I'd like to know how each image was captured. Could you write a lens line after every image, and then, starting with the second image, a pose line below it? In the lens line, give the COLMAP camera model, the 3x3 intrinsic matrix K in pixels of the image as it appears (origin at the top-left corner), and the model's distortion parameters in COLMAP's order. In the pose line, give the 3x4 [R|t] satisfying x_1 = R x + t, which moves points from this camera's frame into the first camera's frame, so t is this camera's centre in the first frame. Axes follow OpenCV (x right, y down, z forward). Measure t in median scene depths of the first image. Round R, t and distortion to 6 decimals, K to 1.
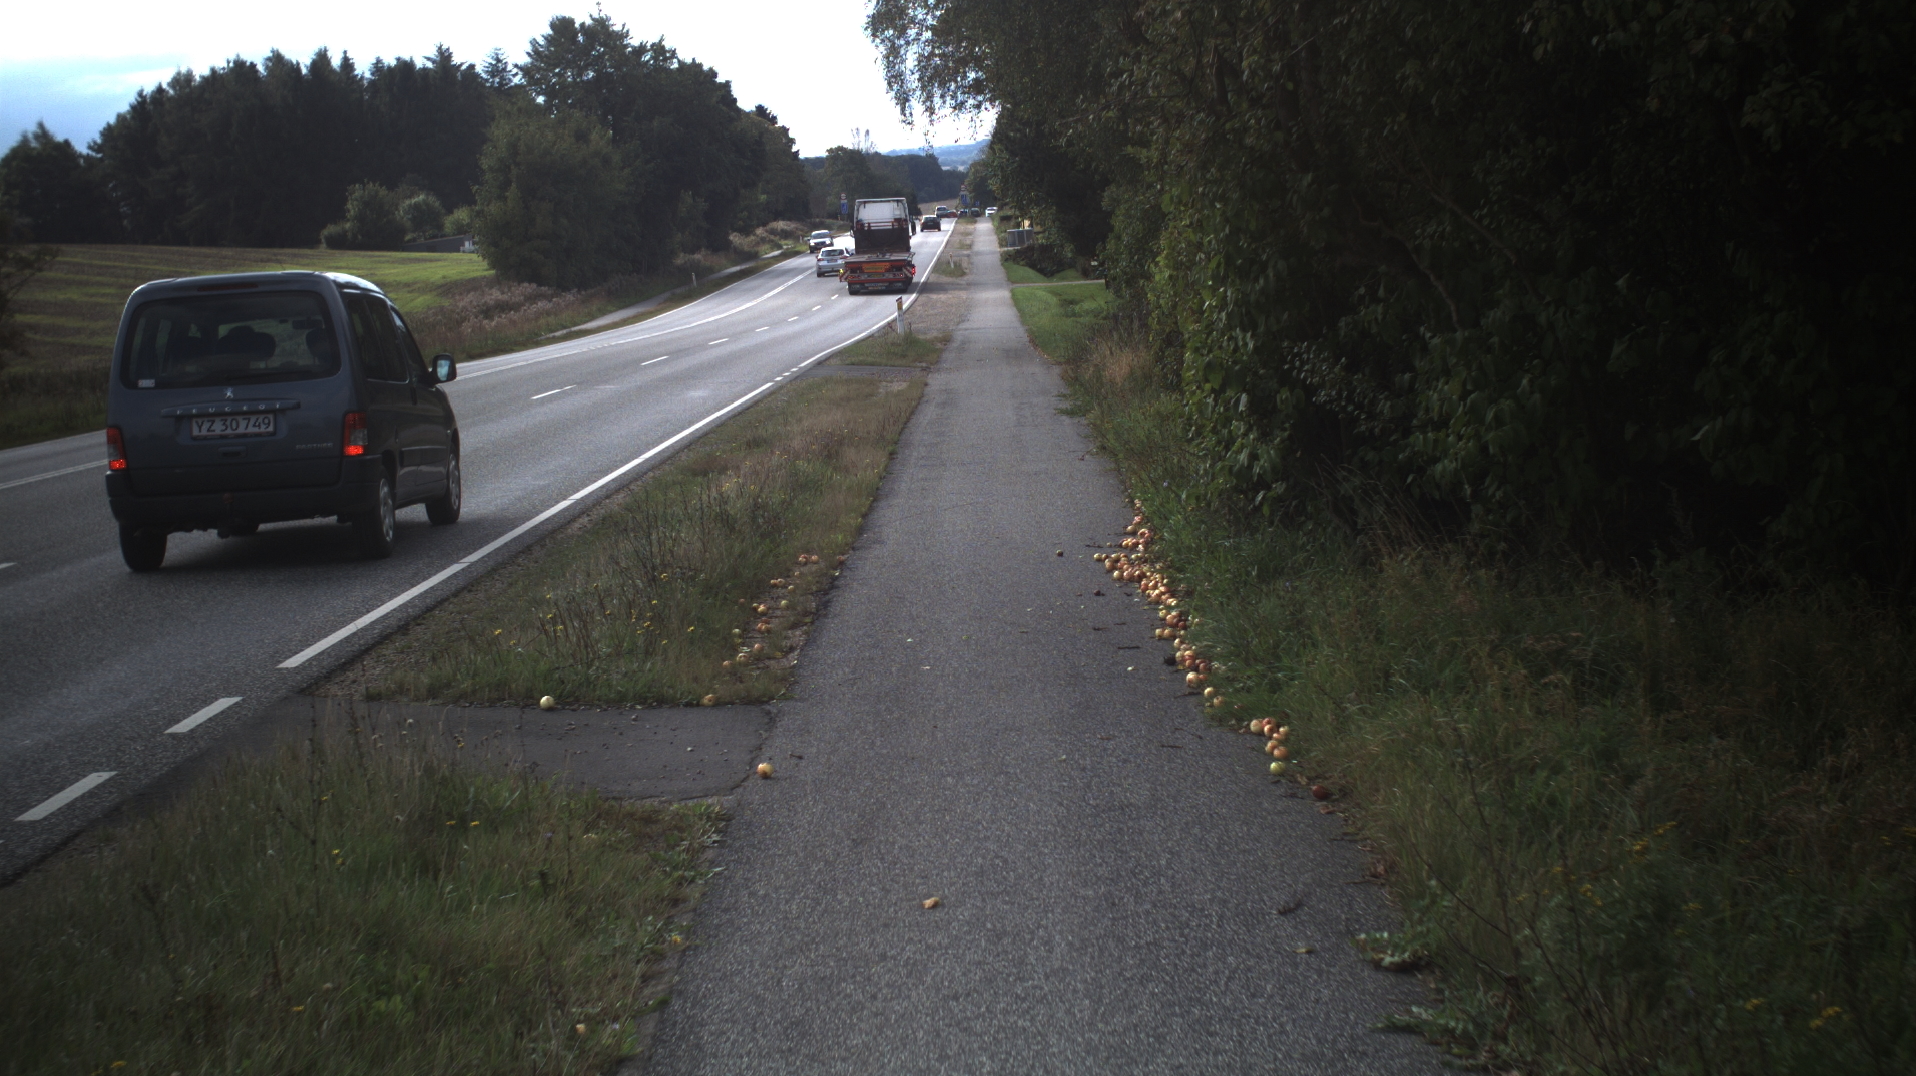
lens RADIAL K [[3172.5, 0, 958.0], [0, 3172.5, 538.0], [0, 0, 1]] dist [-0.224160, 0.160984]
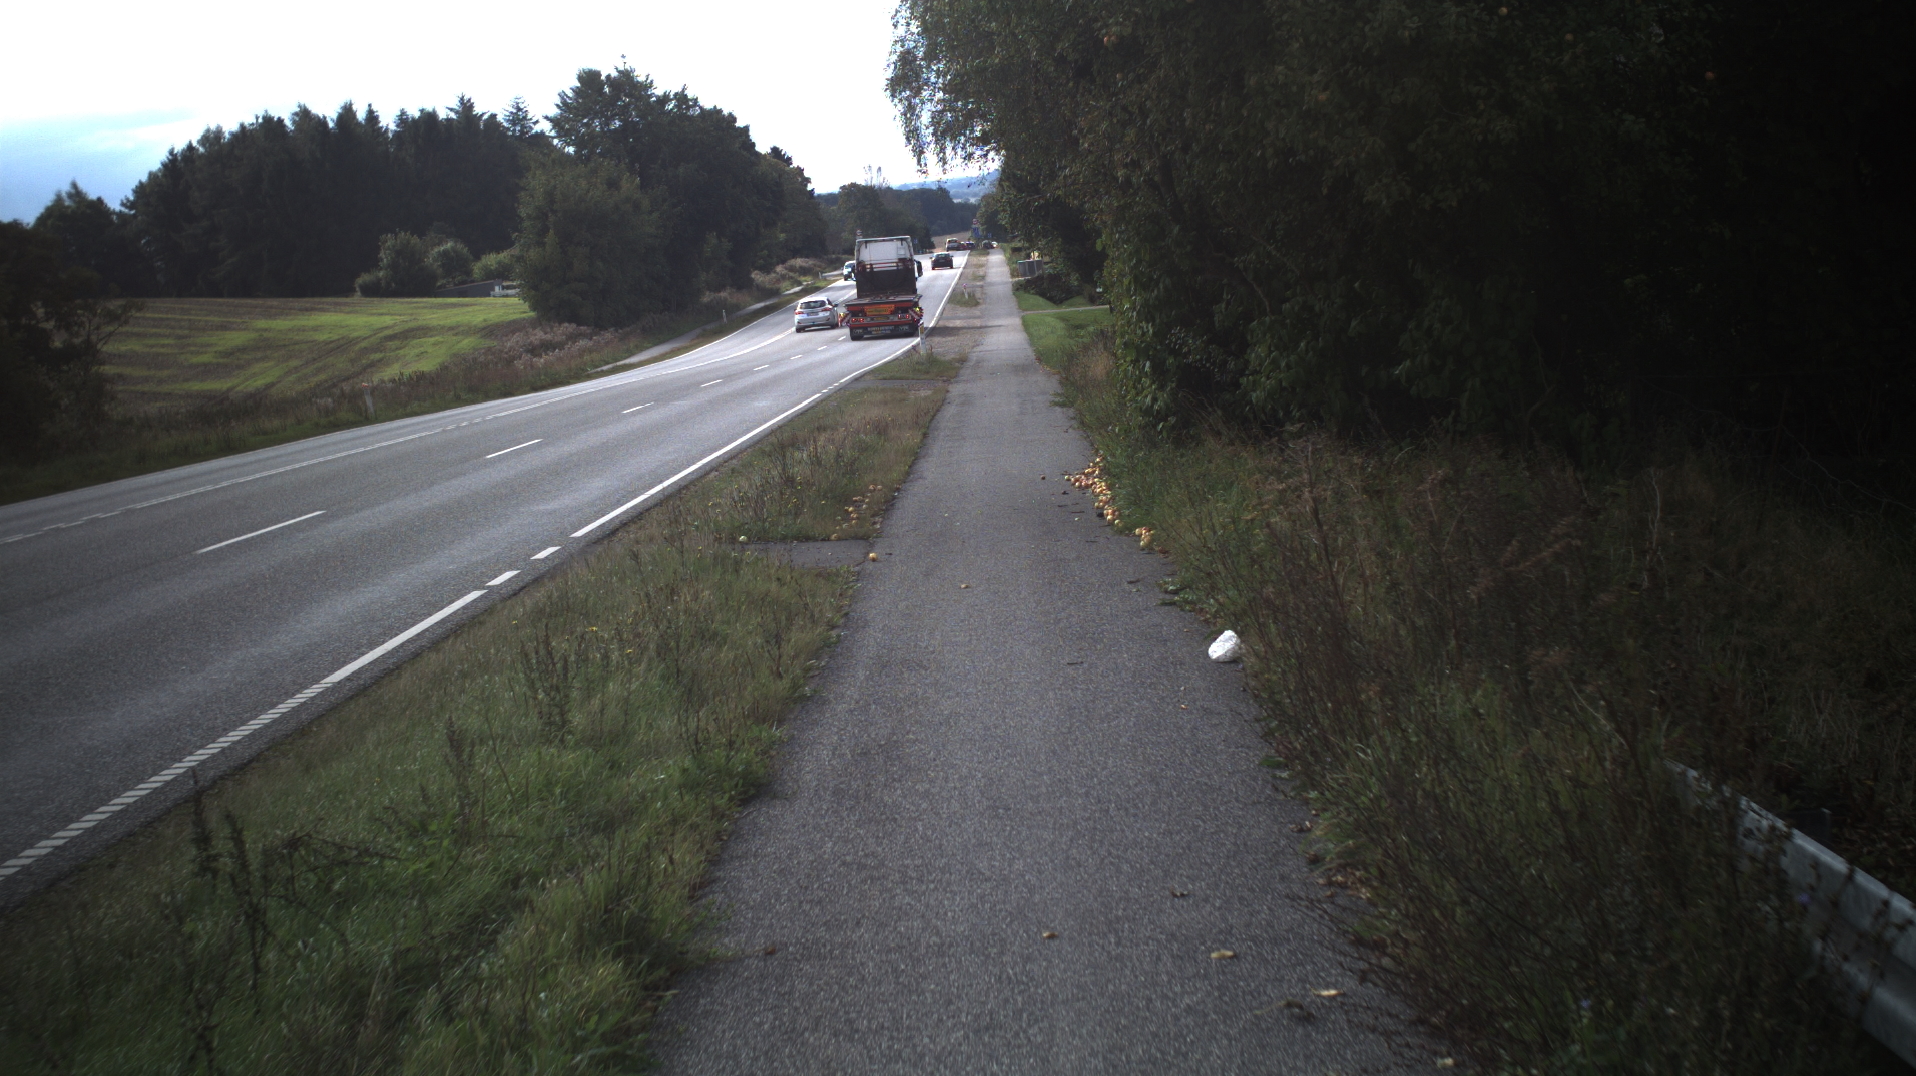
lens RADIAL K [[3172.5, 0, 958.0], [0, 3172.5, 538.0], [0, 0, 1]] dist [-0.224160, 0.160984]
pose [[0.999604, -0.027341, -0.006584, 0.000133], [0.027273, 0.999576, -0.010167, 0.006851], [0.006859, 0.009984, 0.999927, -0.072549]]
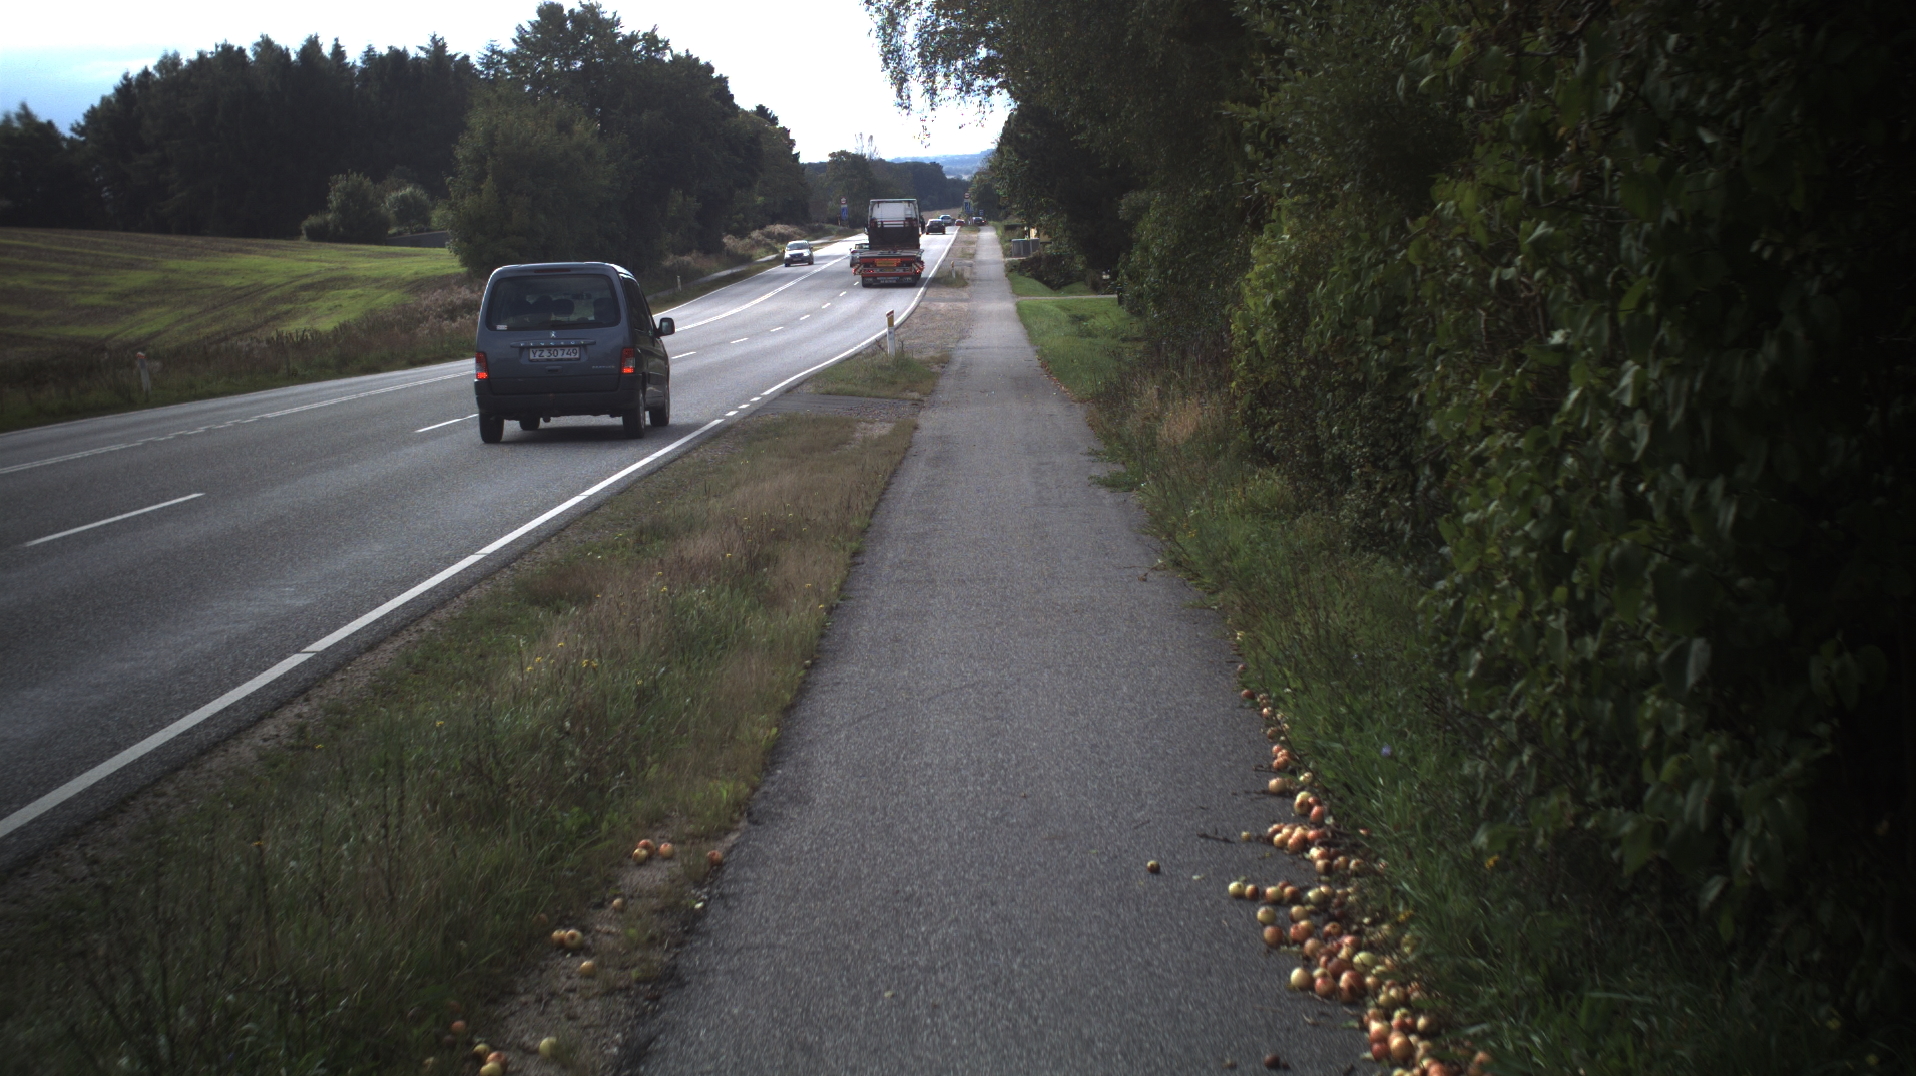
lens RADIAL K [[3172.5, 0, 958.0], [0, 3172.5, 538.0], [0, 0, 1]] dist [-0.224160, 0.160984]
pose [[0.999645, 0.026574, 0.001753, -0.000098], [-0.026569, 0.999643, -0.002972, -0.006385], [-0.001832, 0.002924, 0.999994, 0.072815]]
